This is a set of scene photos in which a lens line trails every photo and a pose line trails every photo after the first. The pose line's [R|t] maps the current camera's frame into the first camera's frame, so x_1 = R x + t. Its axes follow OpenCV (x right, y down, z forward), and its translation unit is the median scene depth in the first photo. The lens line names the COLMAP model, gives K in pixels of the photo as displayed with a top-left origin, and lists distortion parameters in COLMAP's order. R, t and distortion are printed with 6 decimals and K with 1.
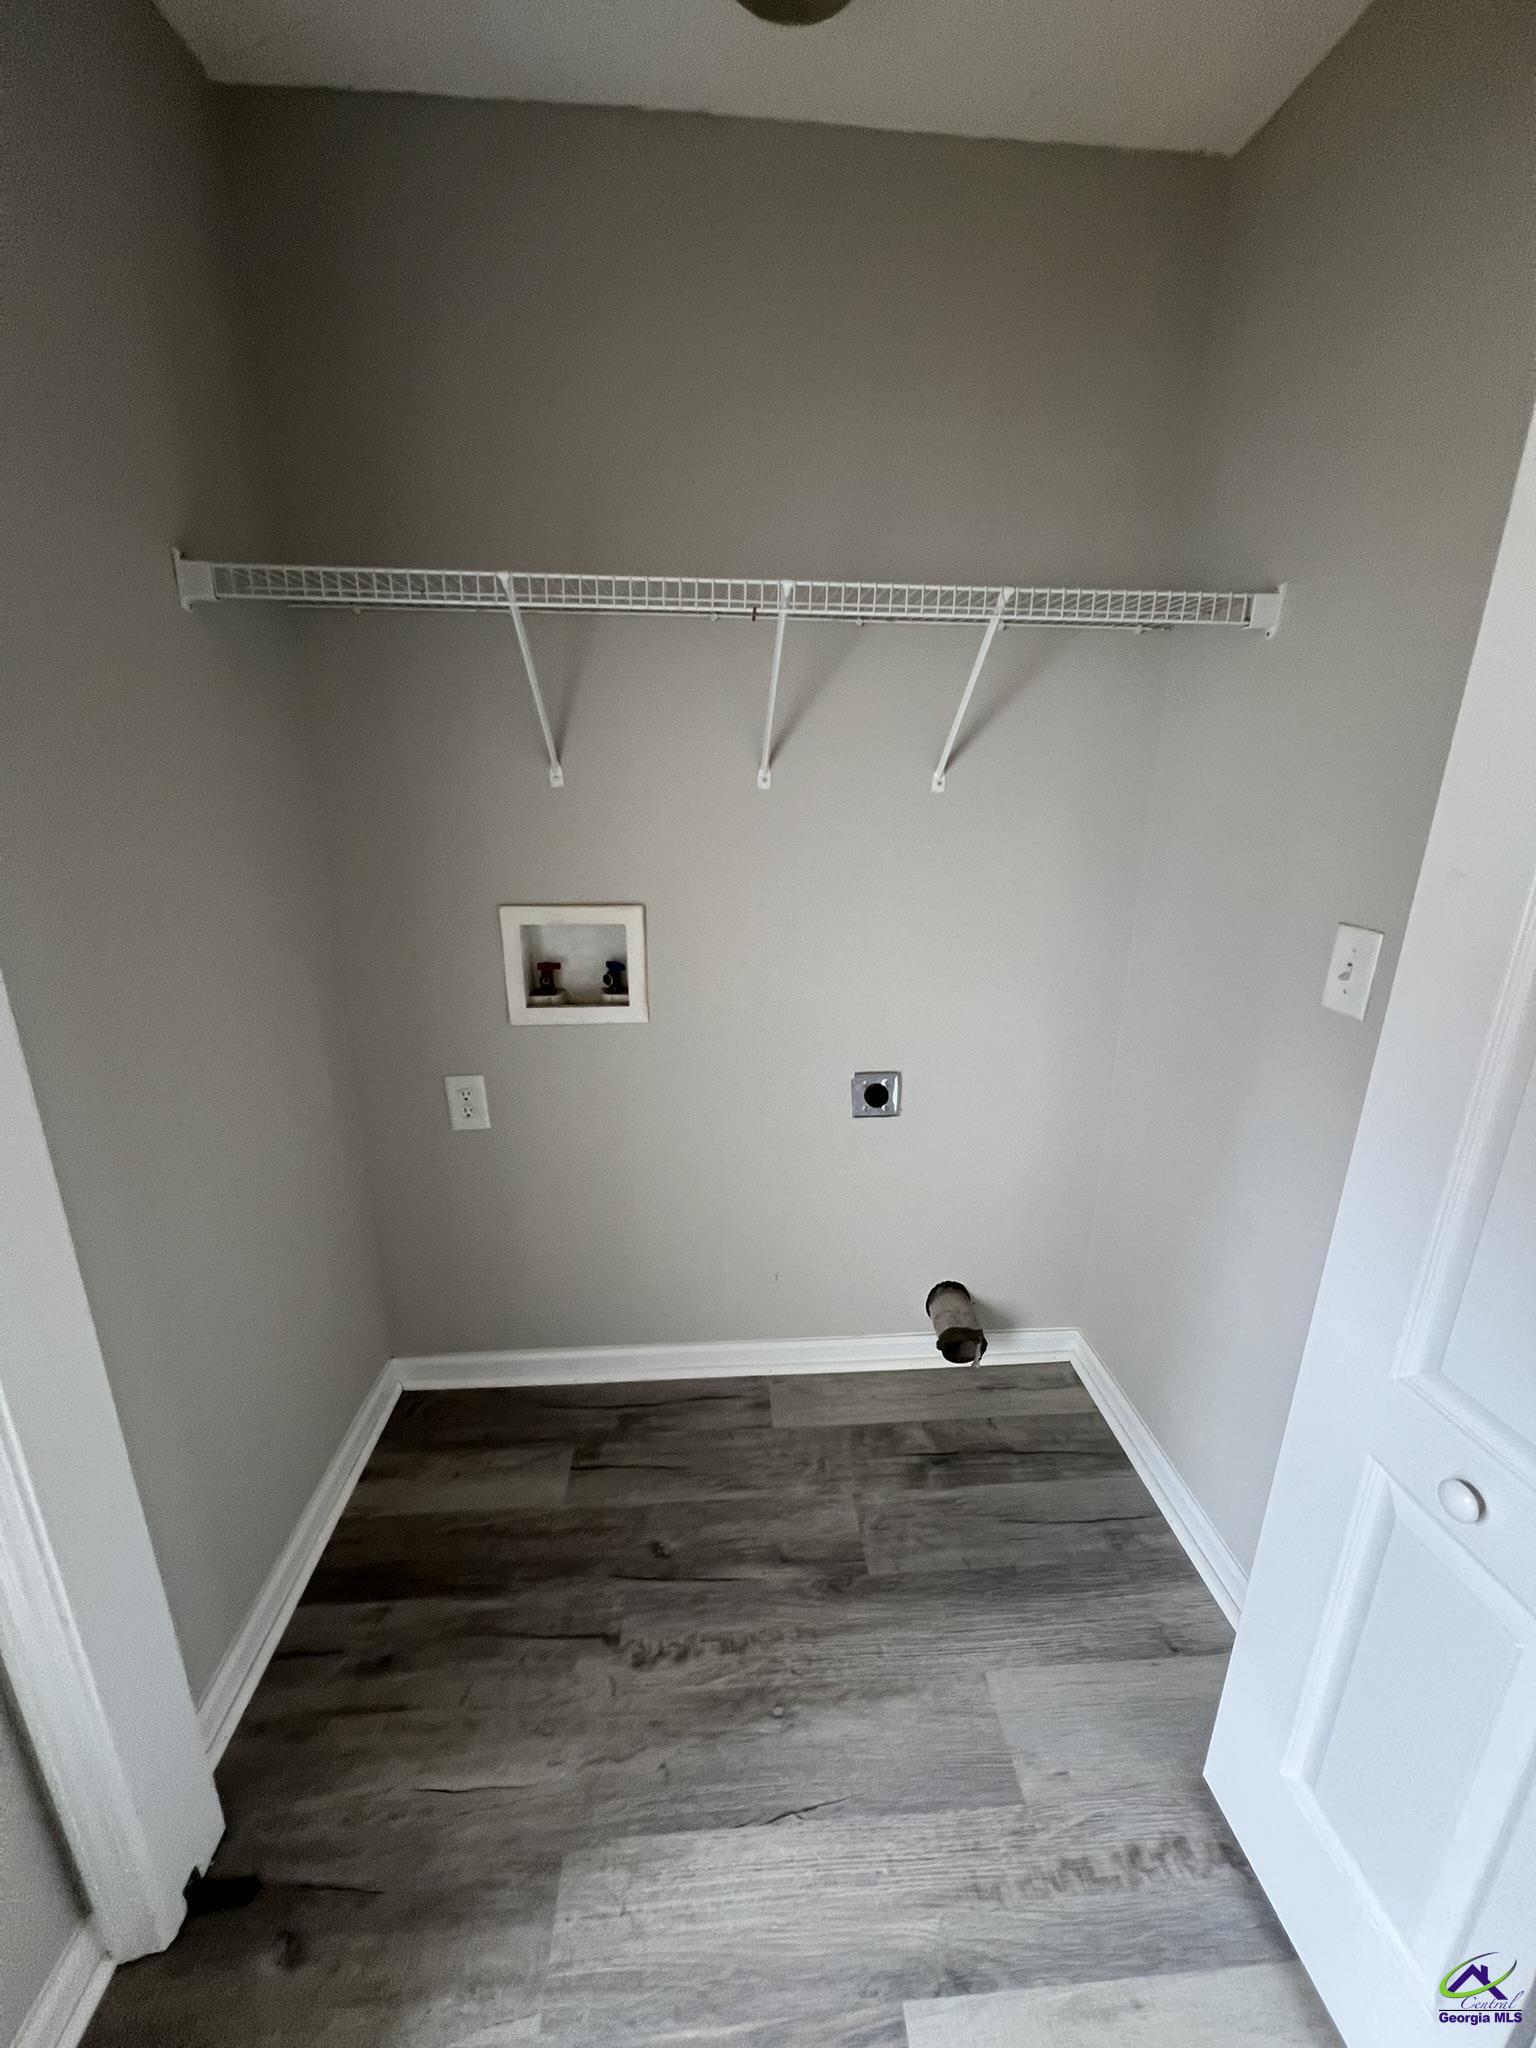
lens RADIAL K [[818.3, 0, 764.9], [0, 818.3, 1020.7], [0, 0, 1]] dist [0.003406, 0.000827]
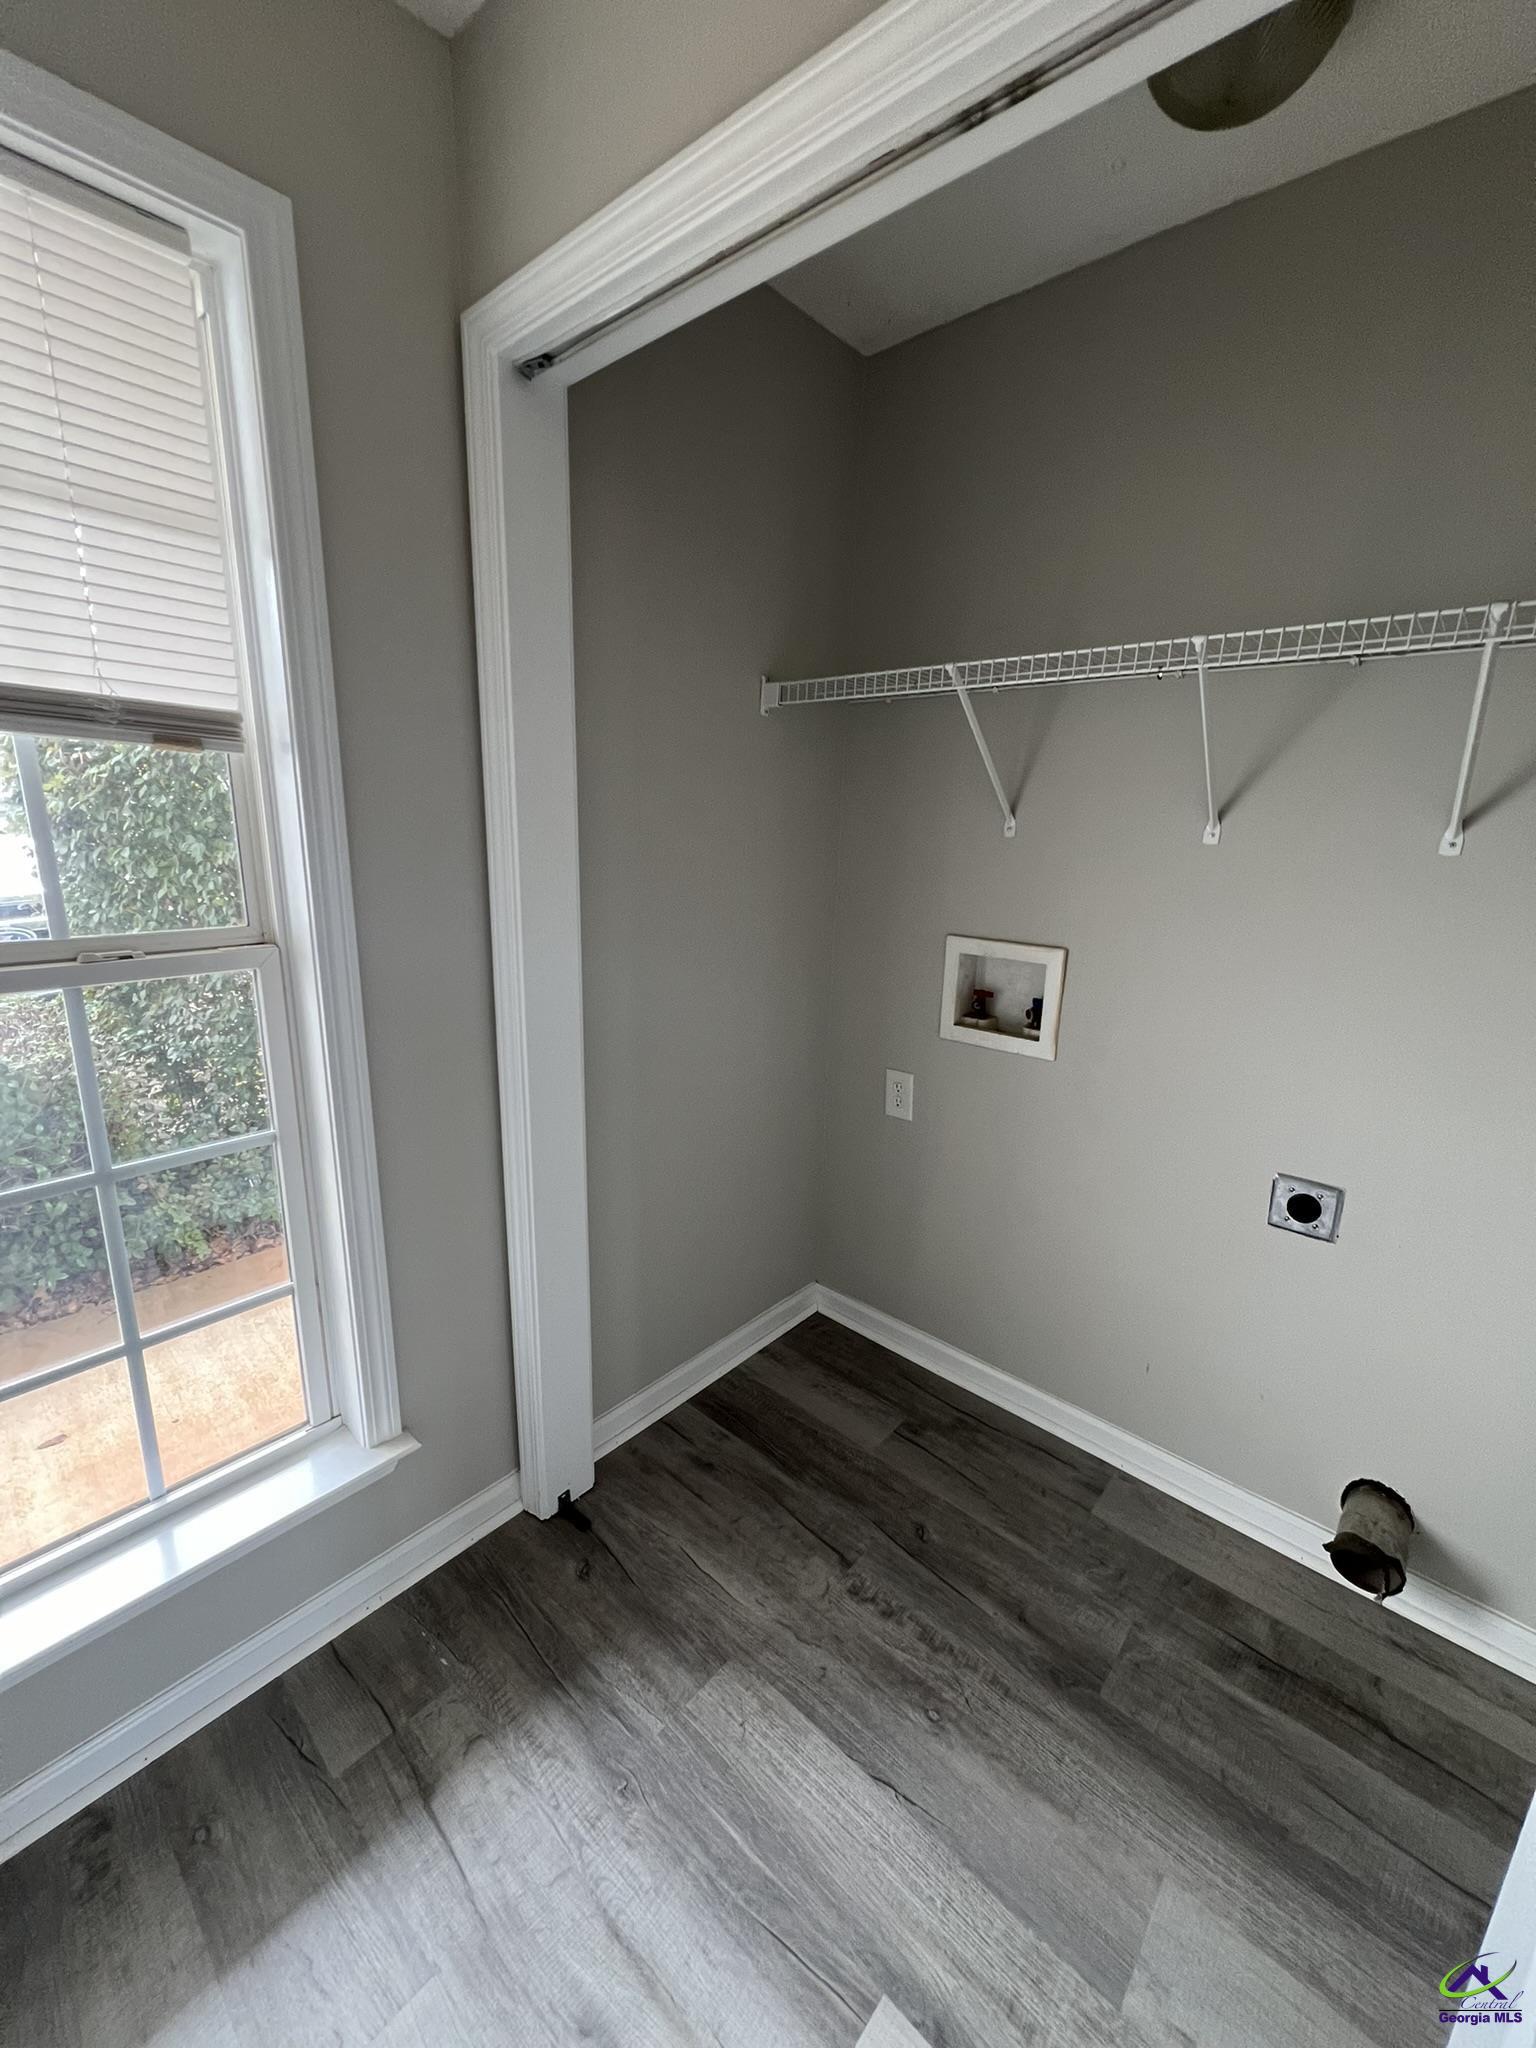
lens RADIAL K [[818.3, 0, 775.0], [0, 818.3, 1022.5], [0, 0, 1]] dist [0.003406, 0.000827]
pose [[0.700064, 0.181714, -0.690572, 0.371825], [-0.229003, 0.973132, 0.023914, 0.012464], [0.676363, 0.141402, 0.722868, -0.003875]]
